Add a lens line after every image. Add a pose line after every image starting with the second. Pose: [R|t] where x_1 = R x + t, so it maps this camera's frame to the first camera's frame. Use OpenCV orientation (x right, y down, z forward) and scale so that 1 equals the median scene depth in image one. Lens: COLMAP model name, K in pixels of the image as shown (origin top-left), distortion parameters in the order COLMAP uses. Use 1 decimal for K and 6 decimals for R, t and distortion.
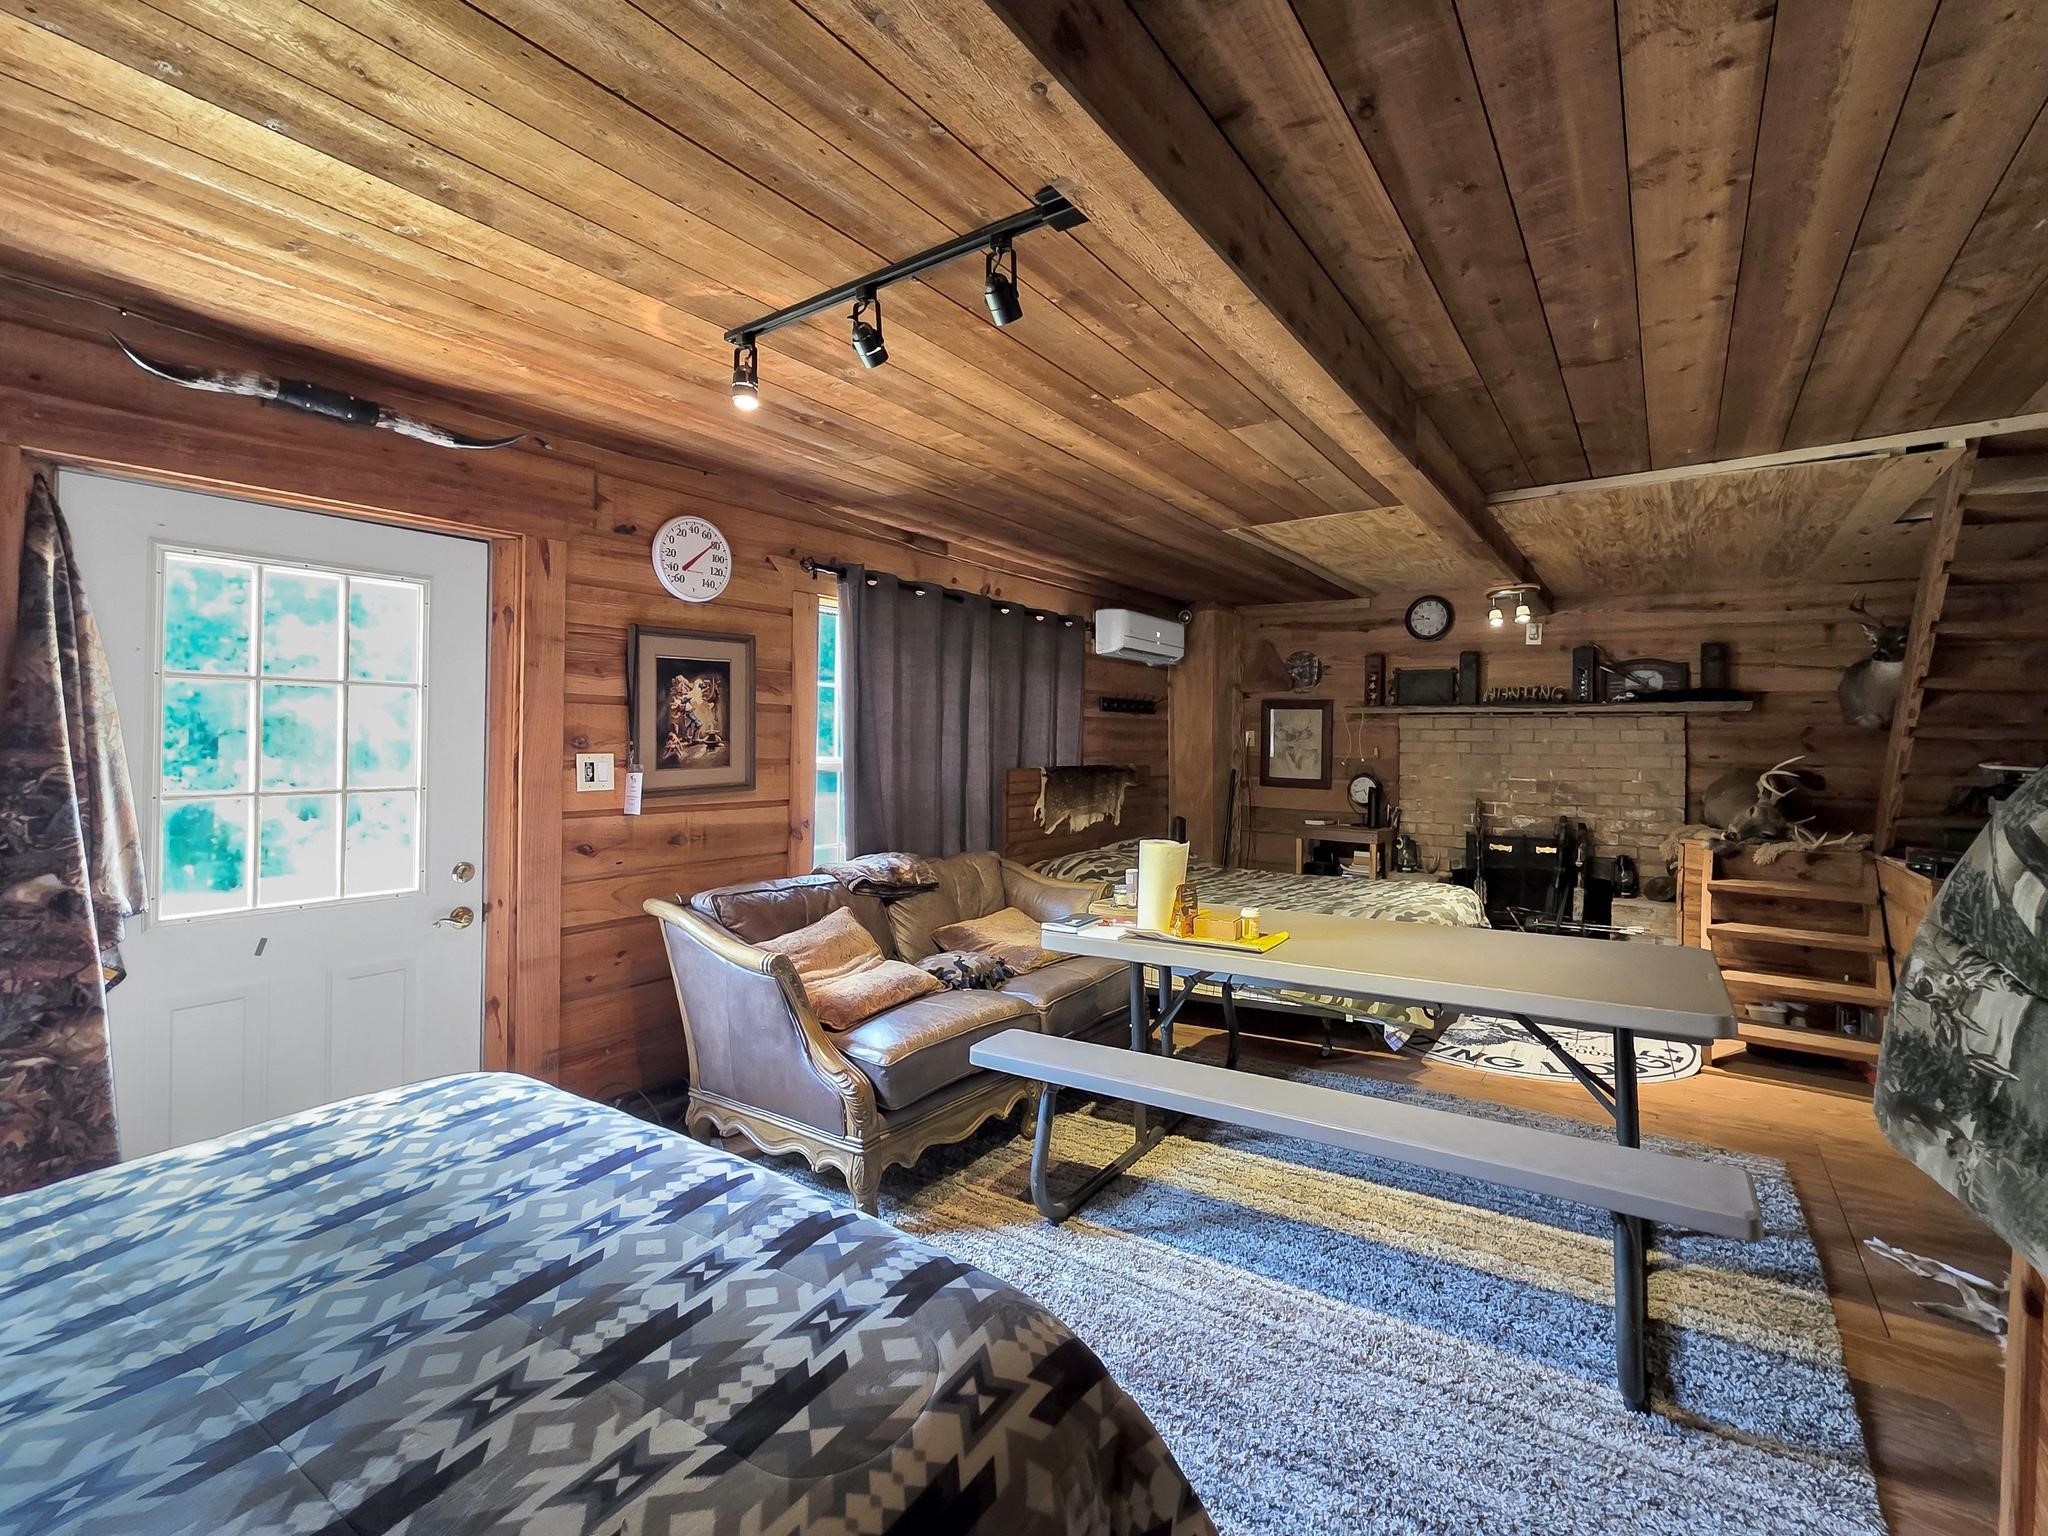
lens RADIAL K [[891.2, 0, 1097.2], [0, 891.2, 741.3], [0, 0, 1]] dist [0.004605, -0.000195]
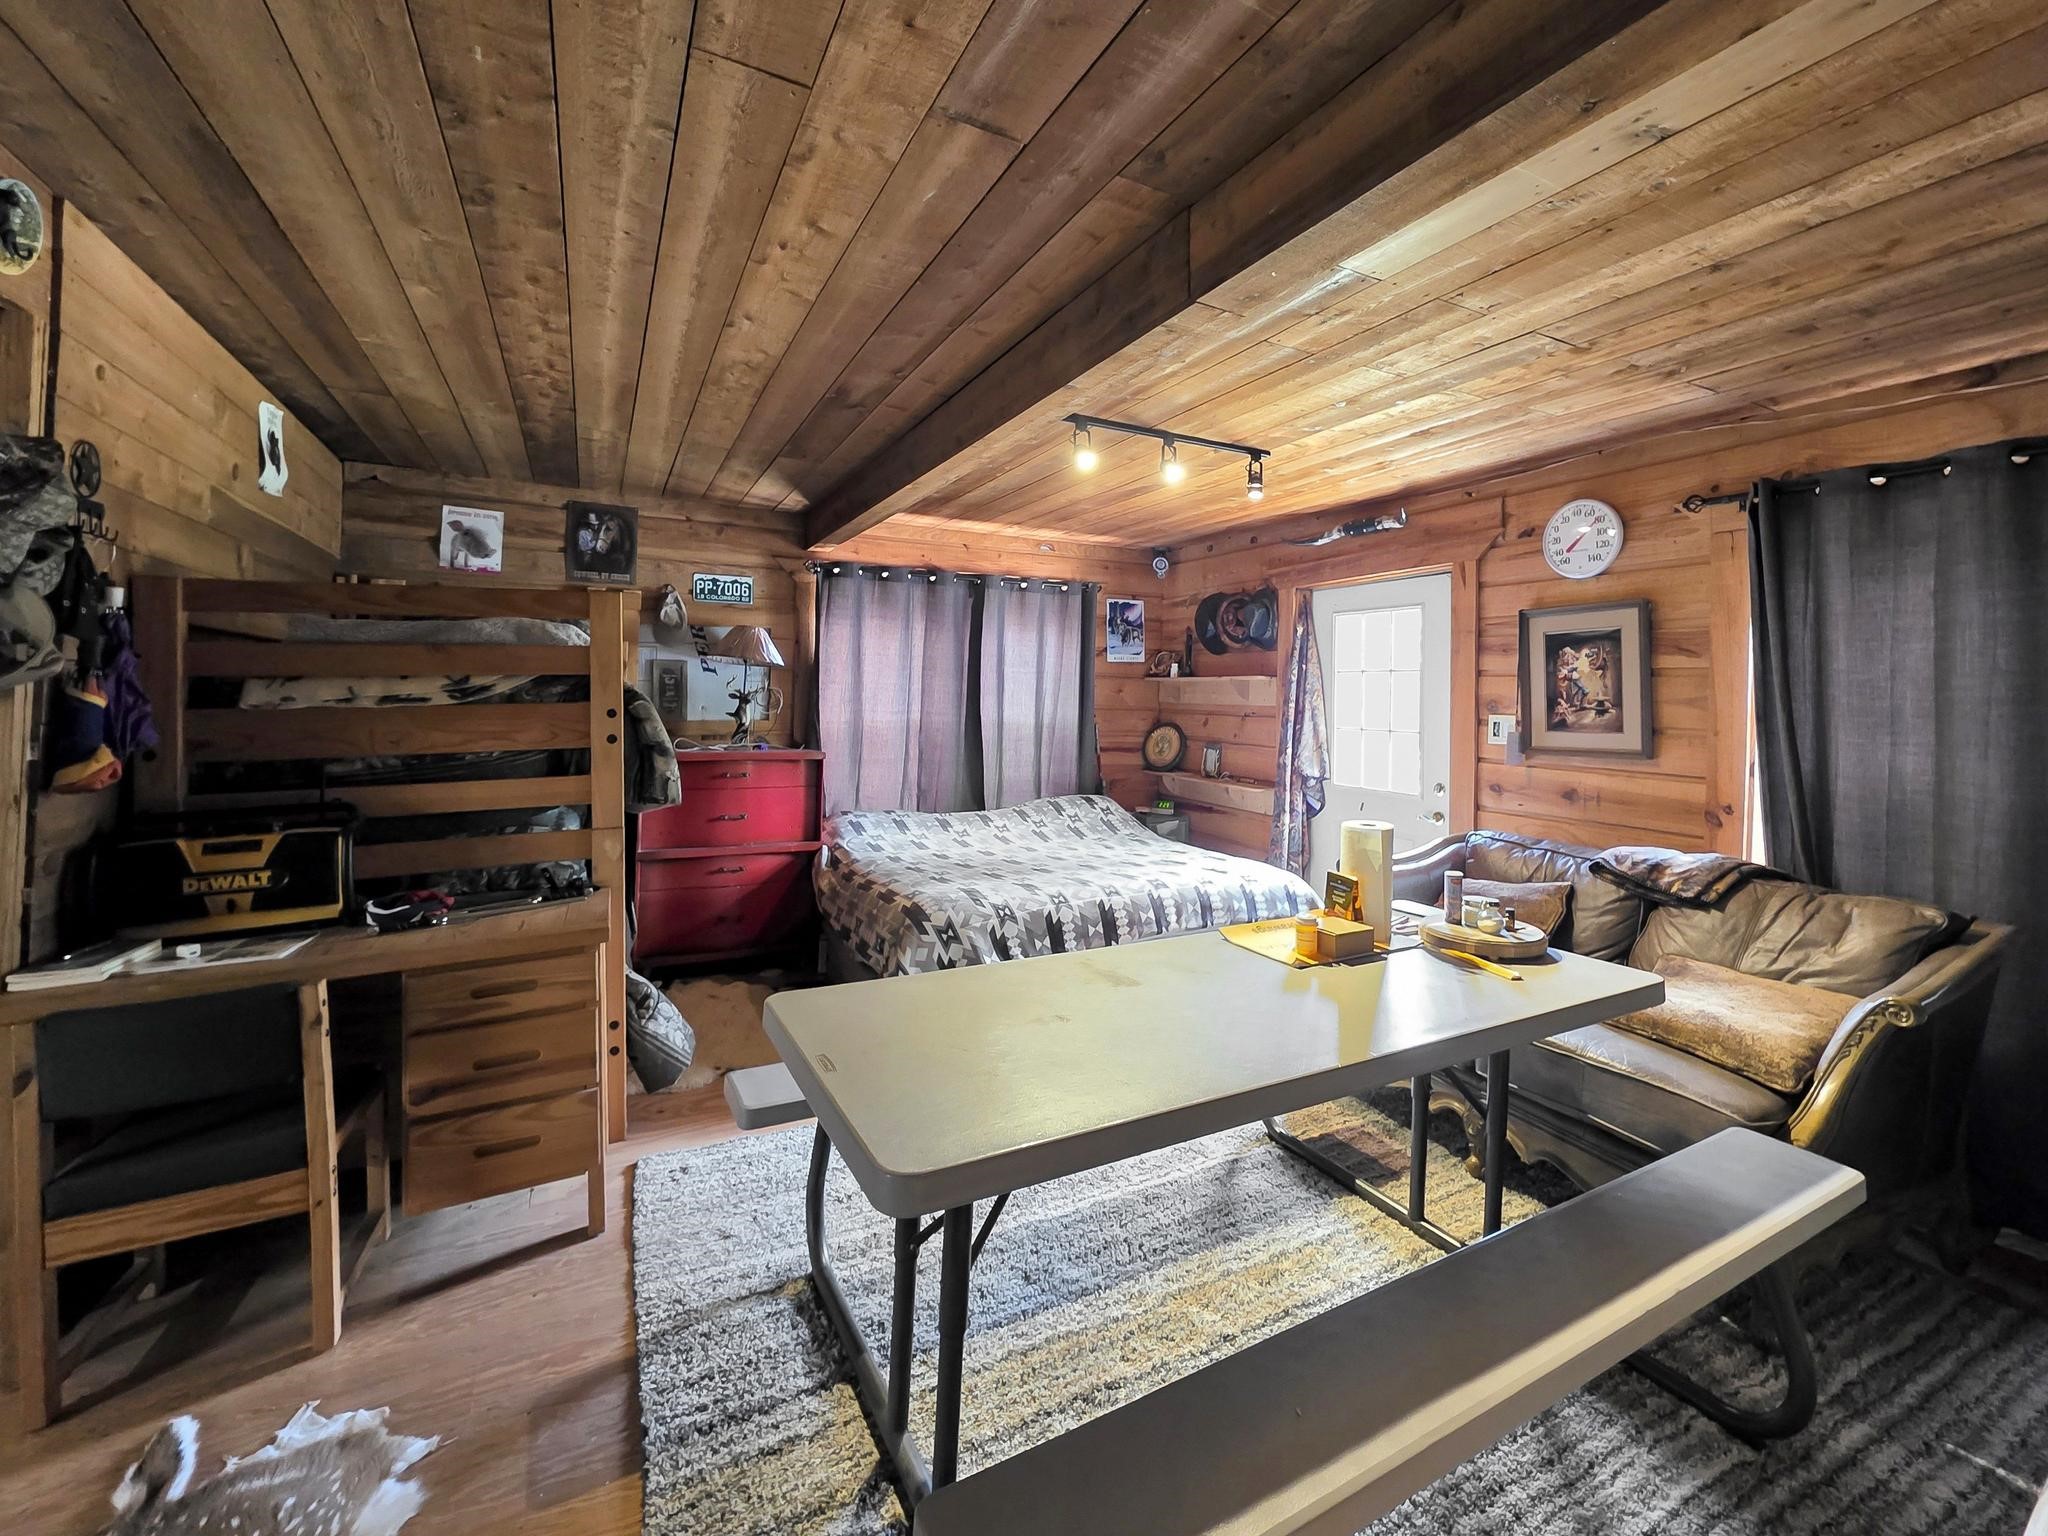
lens RADIAL K [[891.2, 0, 1084.3], [0, 891.2, 678.9], [0, 0, 1]] dist [0.004605, -0.000195]
pose [[-0.466178, -0.027667, -0.884258, 0.505149], [-0.018297, 0.999599, -0.021629, 0.000193], [0.884502, 0.006096, -0.466497, 0.627031]]
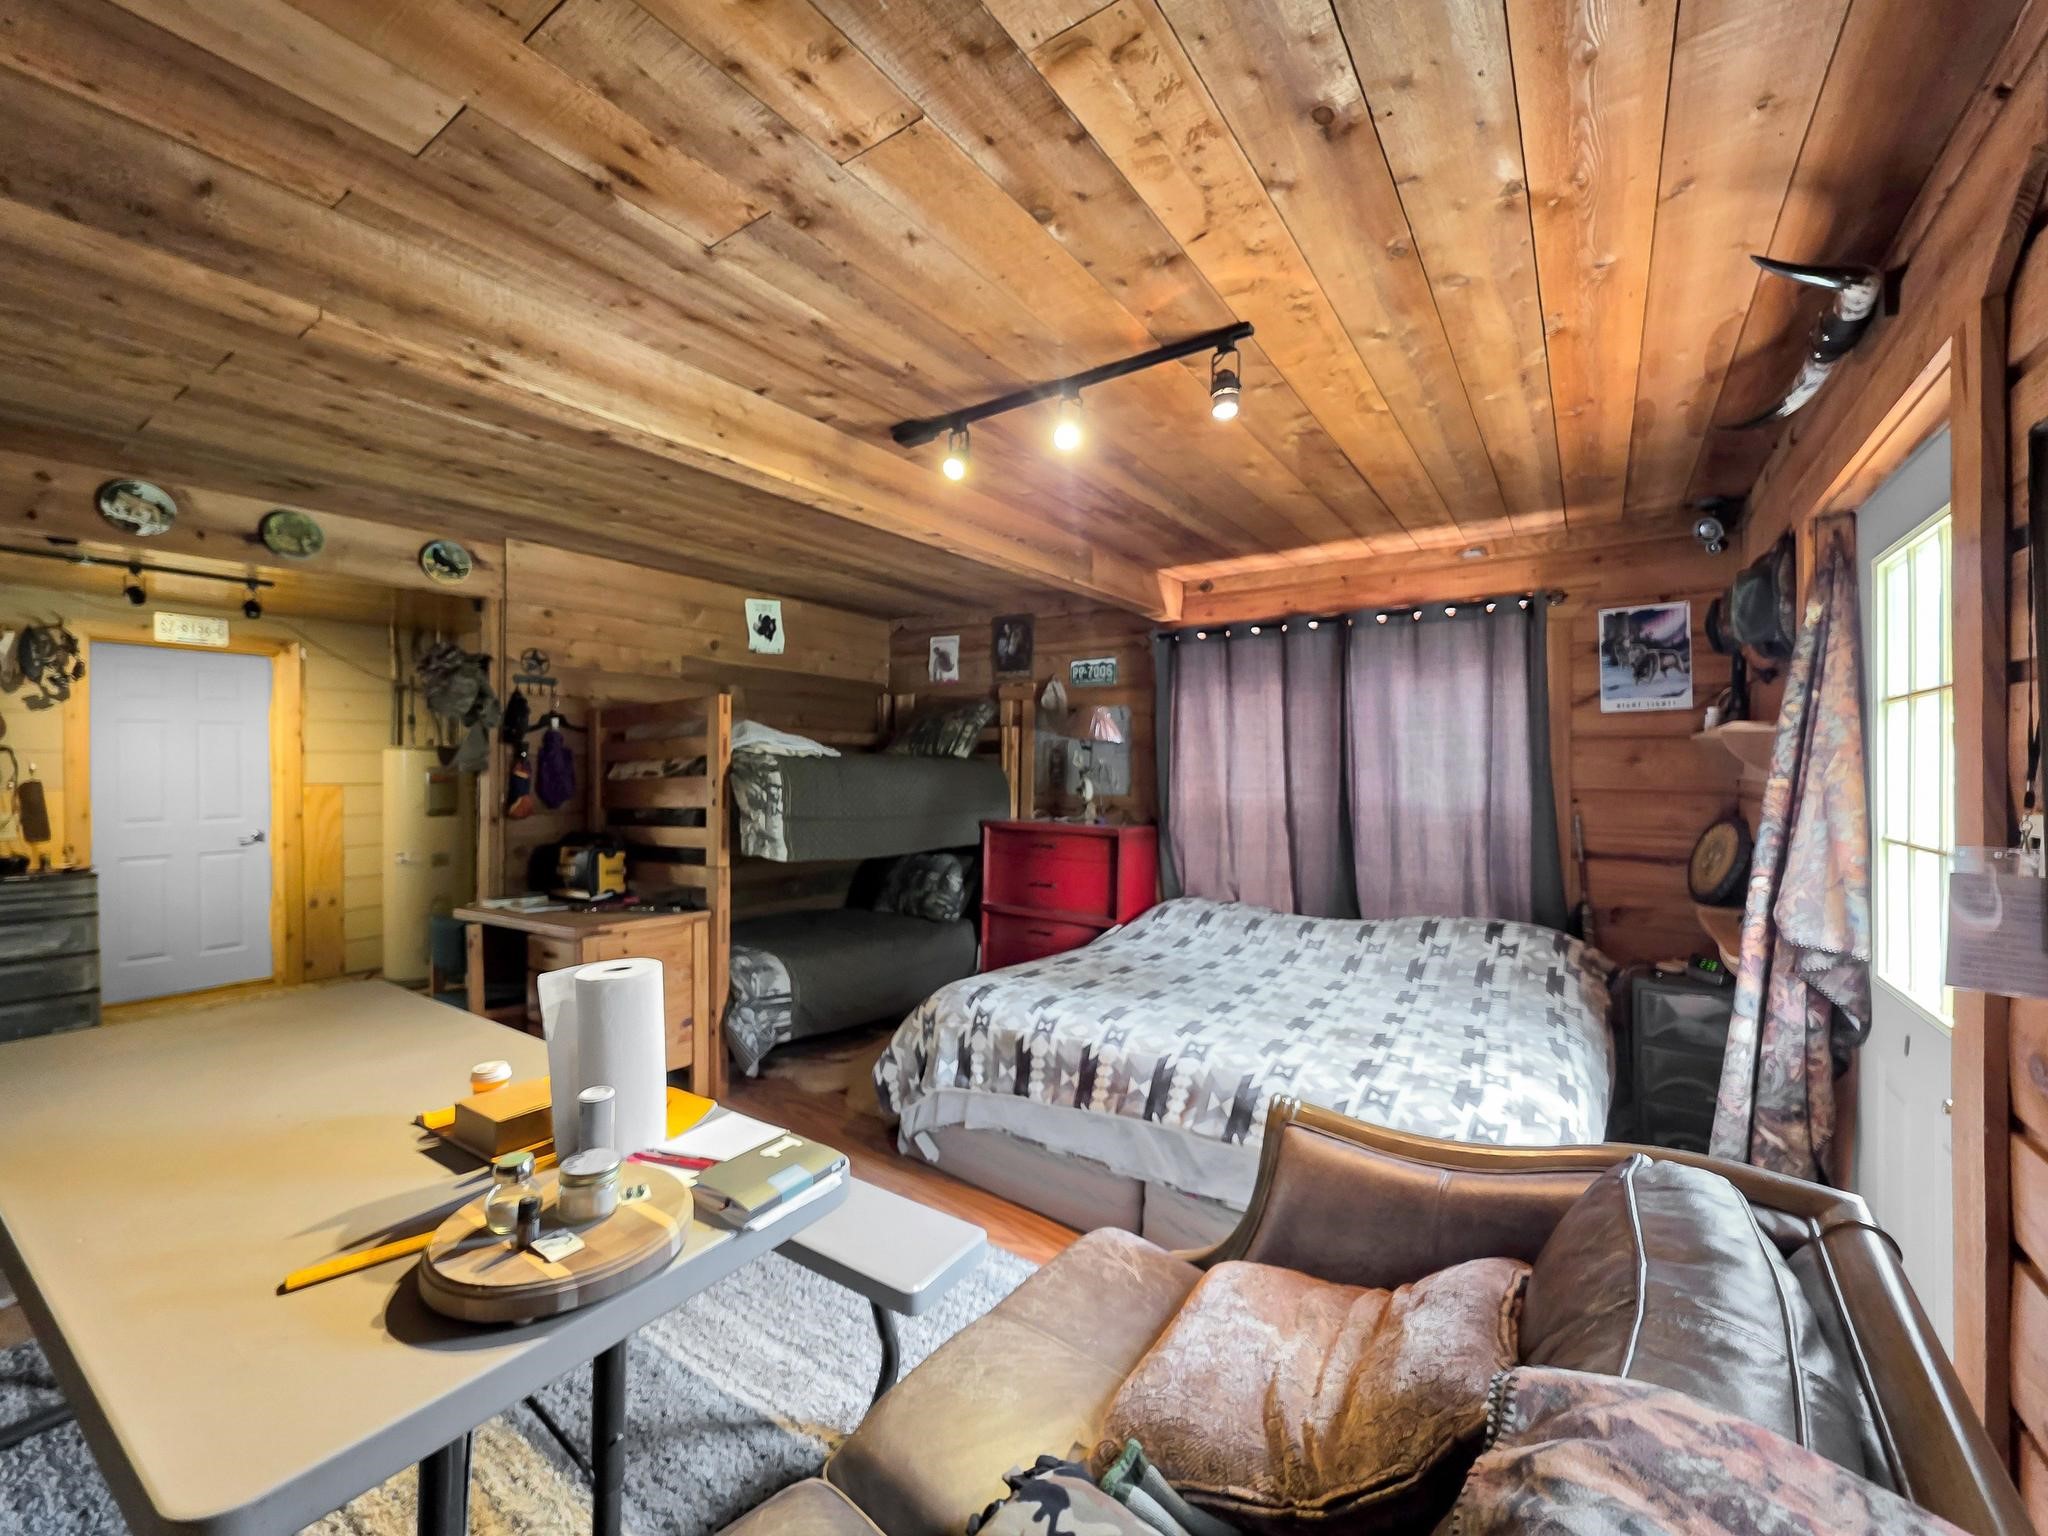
lens RADIAL K [[847.6, 0, 1033.2], [0, 847.6, 765.6], [0, 0, 1]] dist [0.002279, 0.000217]
pose [[-0.999221, -0.007543, 0.038730, -0.096776], [-0.007581, 0.999971, -0.000854, -0.001739], [-0.038723, -0.001147, -0.999249, 0.801228]]
